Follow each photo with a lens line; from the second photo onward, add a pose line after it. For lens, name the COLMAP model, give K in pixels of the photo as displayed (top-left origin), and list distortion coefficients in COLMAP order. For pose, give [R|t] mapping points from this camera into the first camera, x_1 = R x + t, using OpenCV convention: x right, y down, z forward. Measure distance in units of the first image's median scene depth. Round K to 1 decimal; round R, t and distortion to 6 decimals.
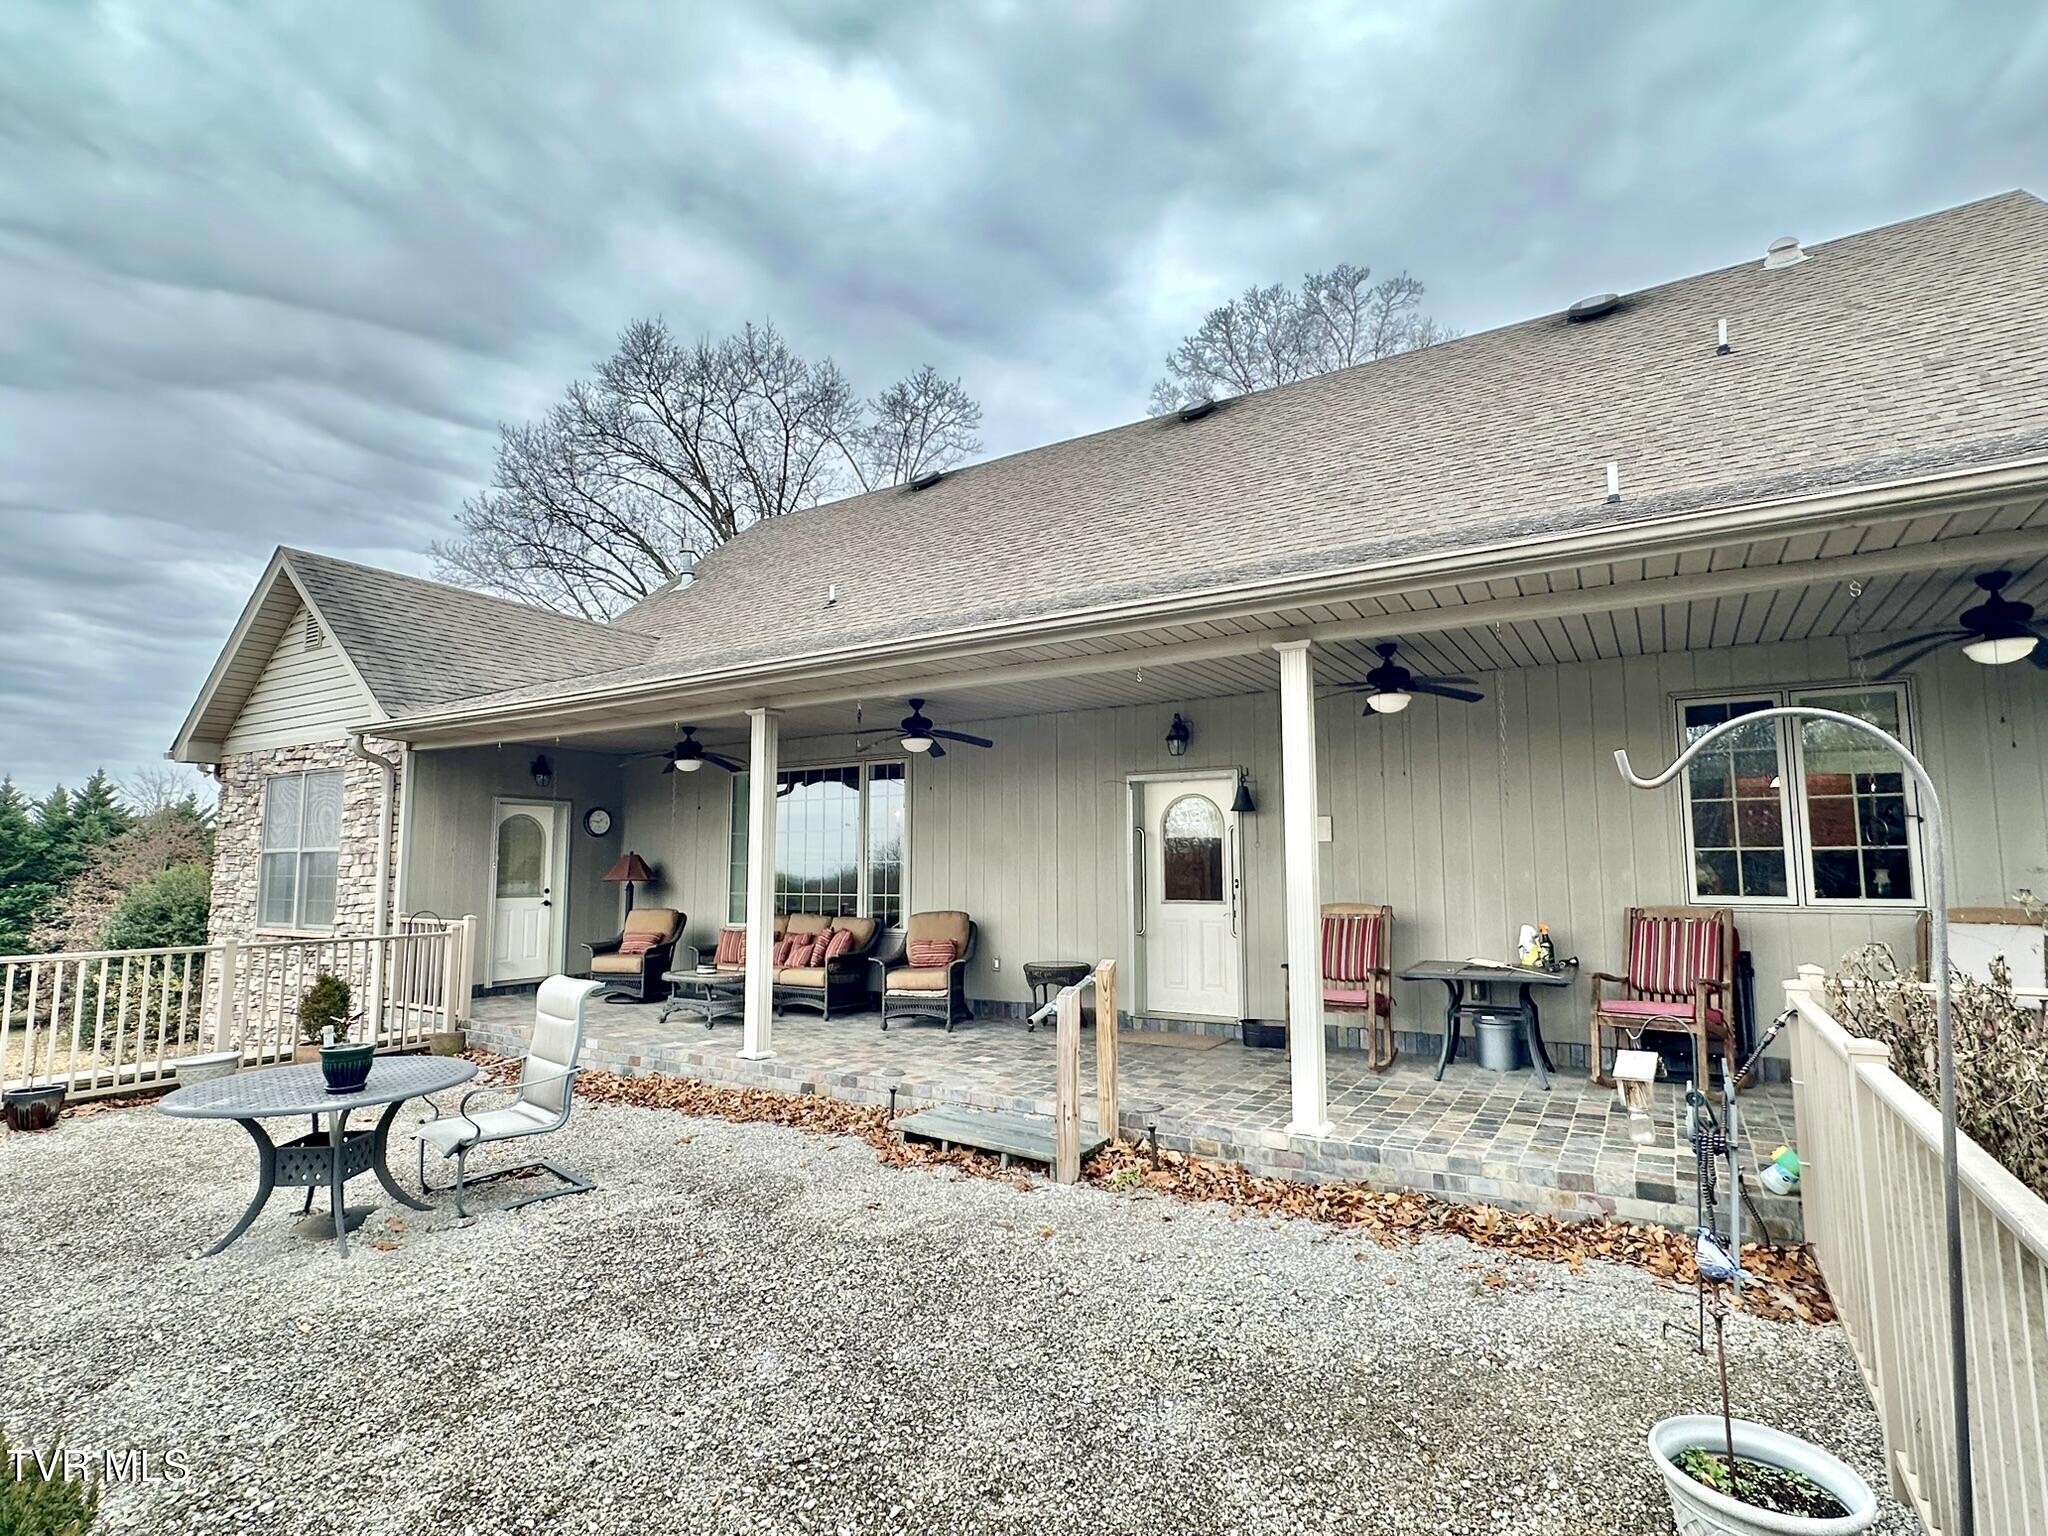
lens RADIAL K [[1009.1, 0, 1024.0], [0, 1009.1, 768.0], [0, 0, 1]] dist [-0.000343, -0.000042]
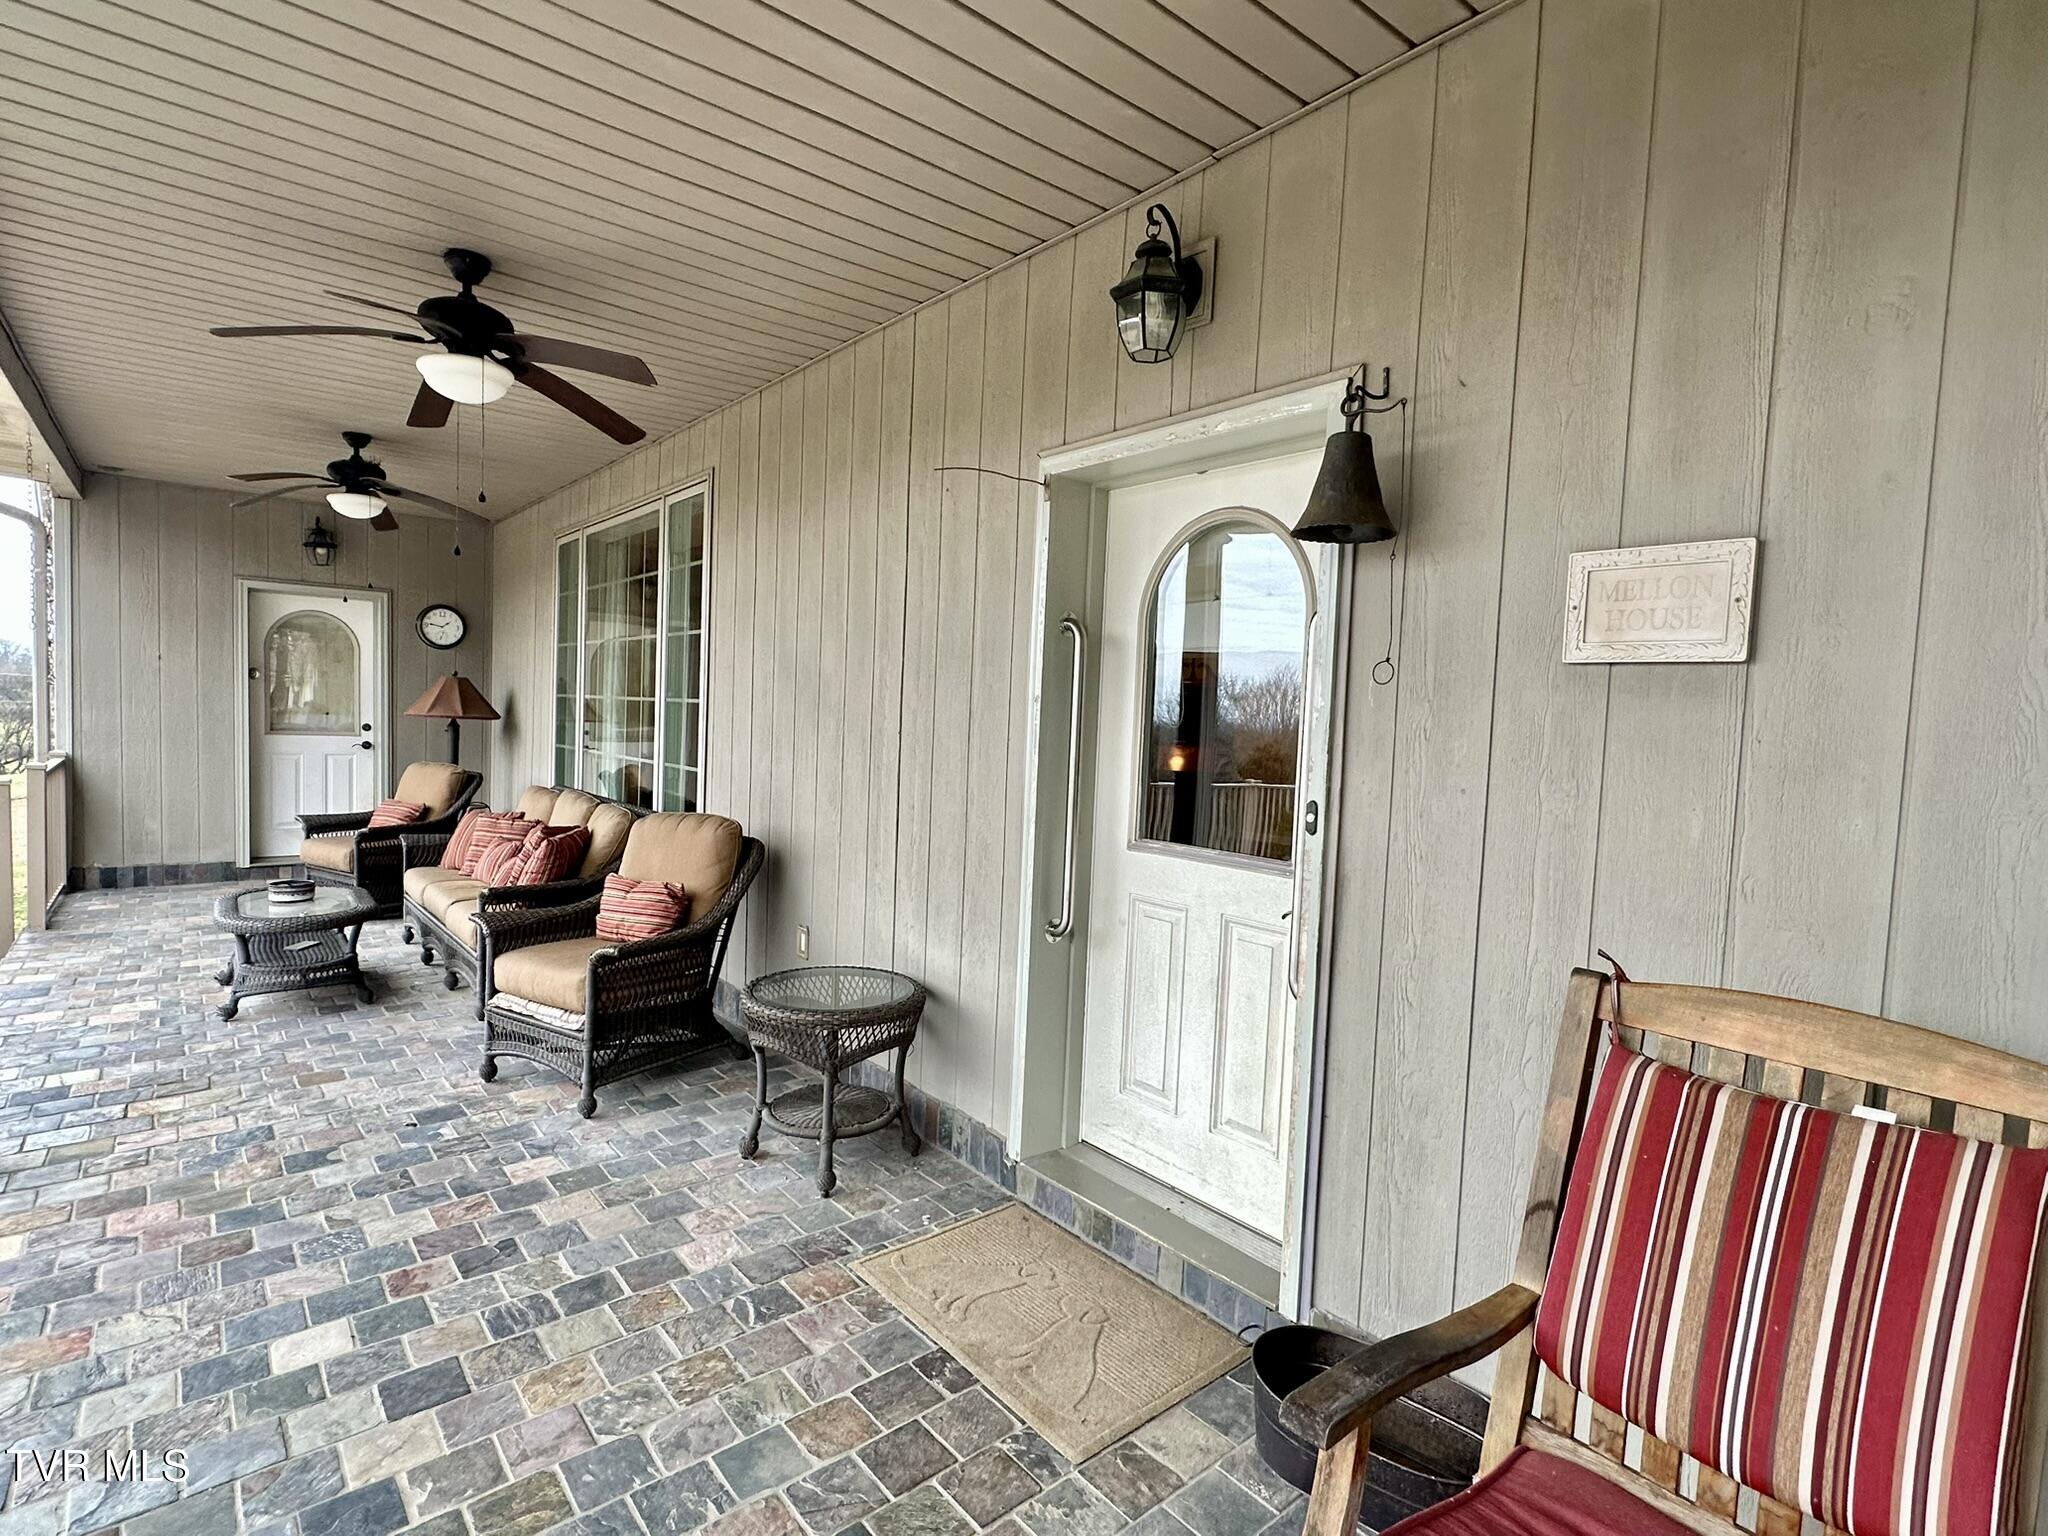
lens RADIAL K [[1009.1, 0, 1024.0], [0, 1009.1, 768.0], [0, 0, 1]] dist [-0.000343, -0.000042]
pose [[0.949472, 0.056981, -0.308636, 0.203096], [-0.010443, 0.988572, 0.150384, 0.057267], [0.313678, -0.139562, 0.939217, 0.668733]]
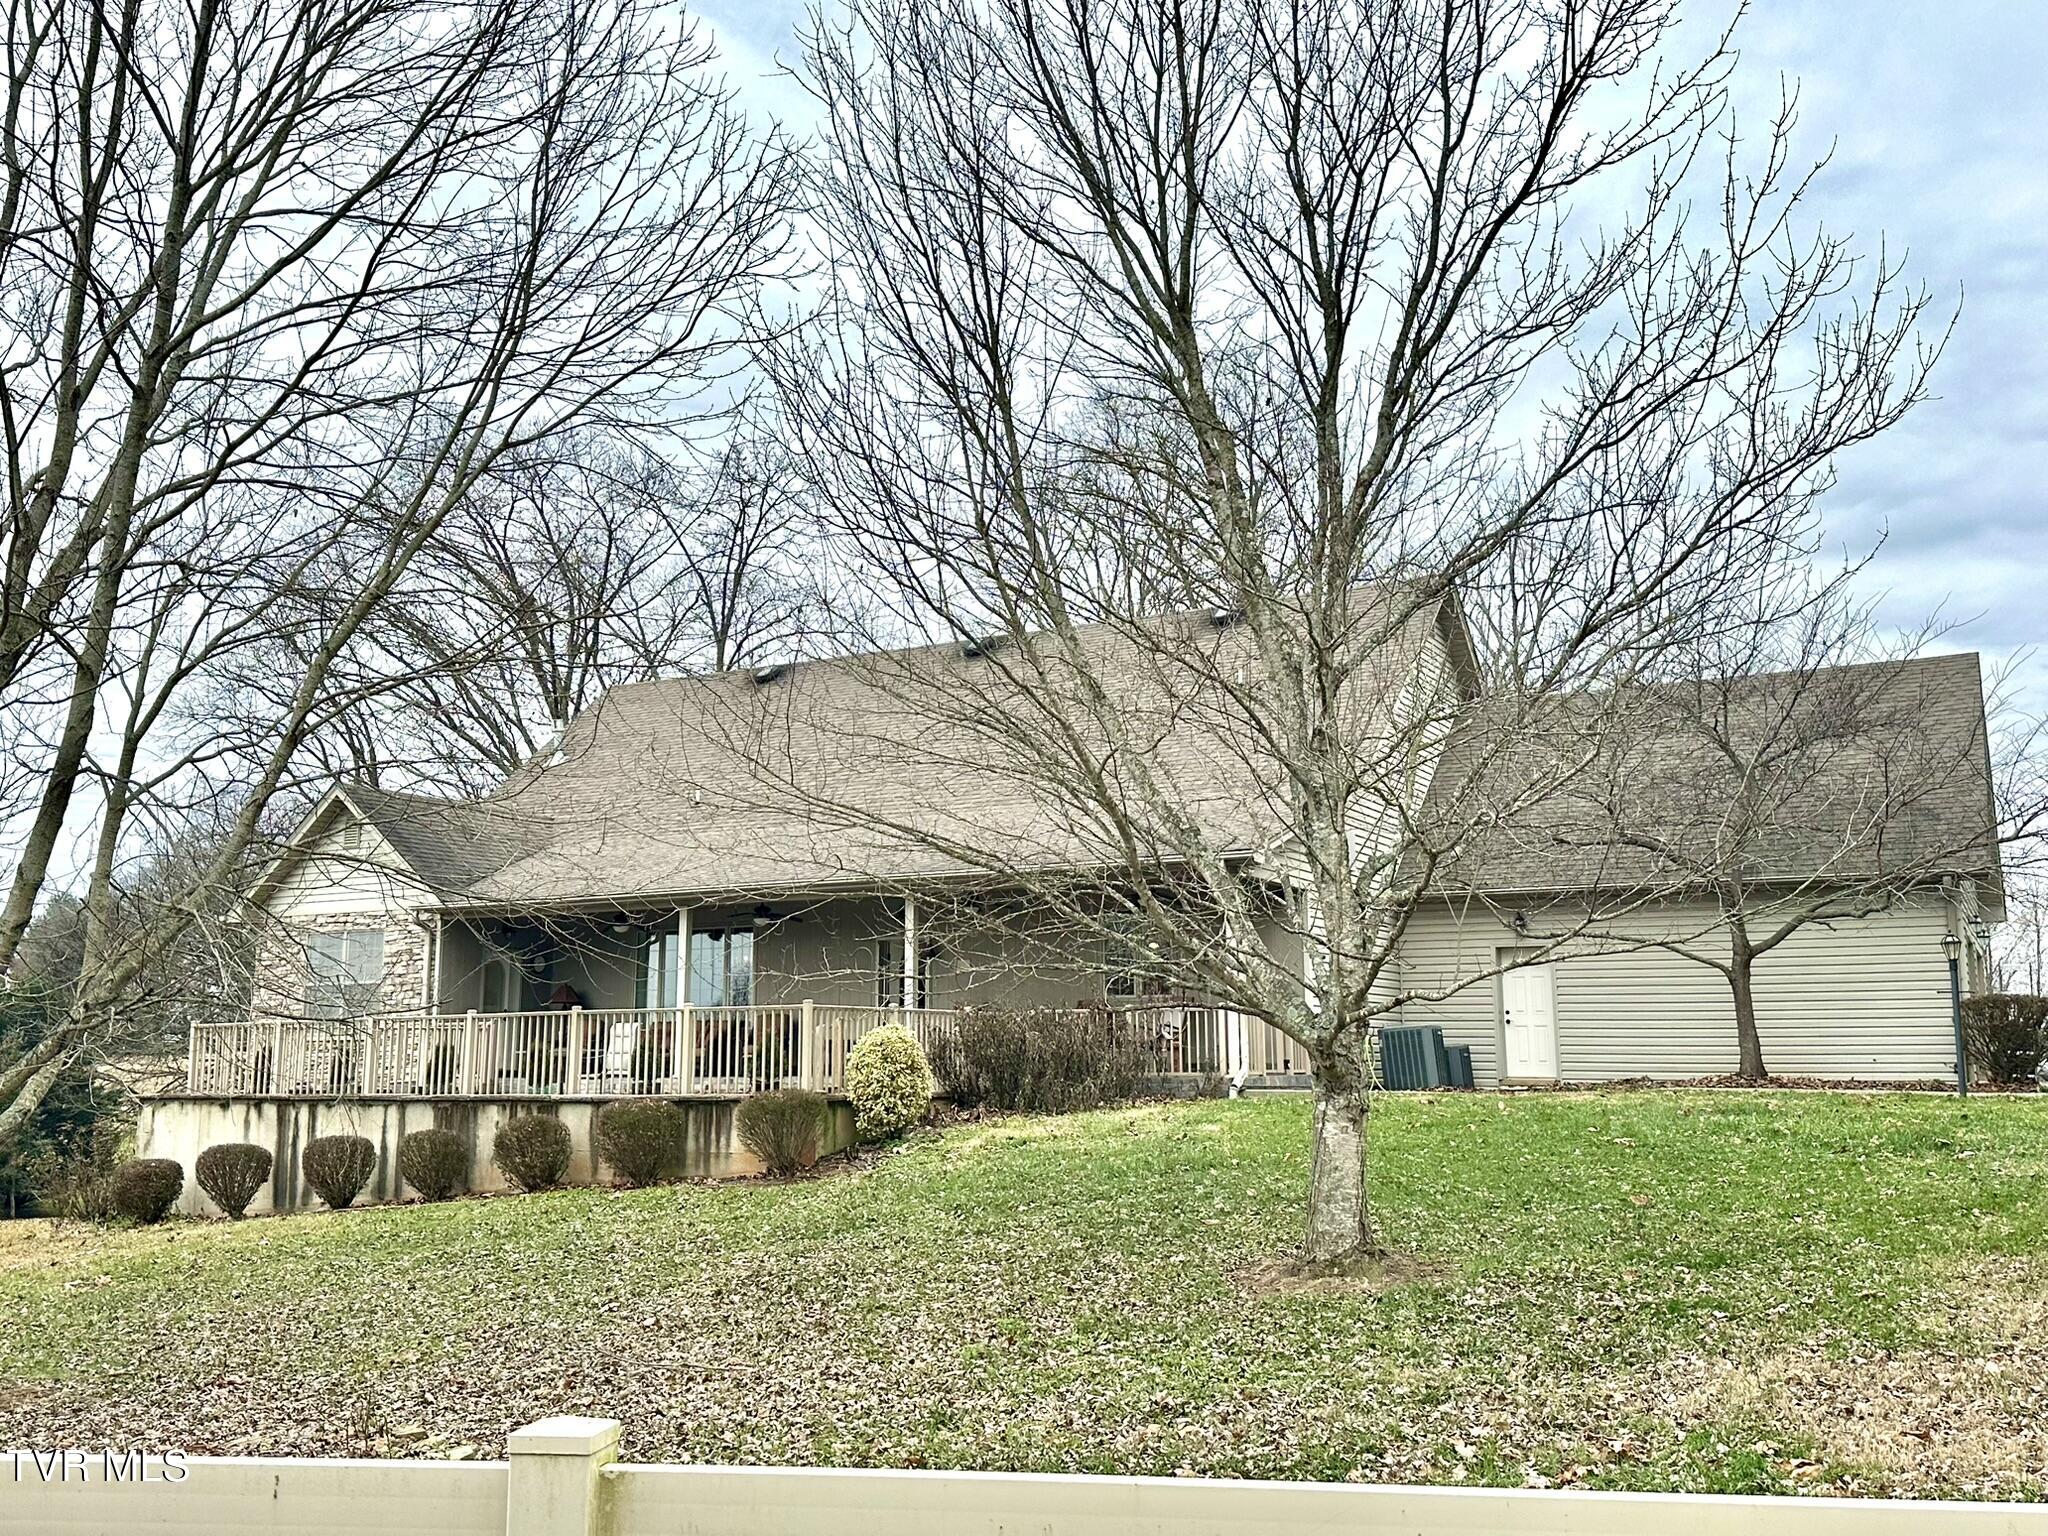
lens RADIAL K [[1833.3, 0, 1024.0], [0, 1833.3, 768.0], [0, 0, 1]] dist [0.006155, 0.001401]
pose [[0.999397, -0.001757, 0.034686, 0.255317], [0.003684, 0.998448, -0.055574, -0.107932], [-0.034534, 0.055668, 0.997852, -2.297964]]
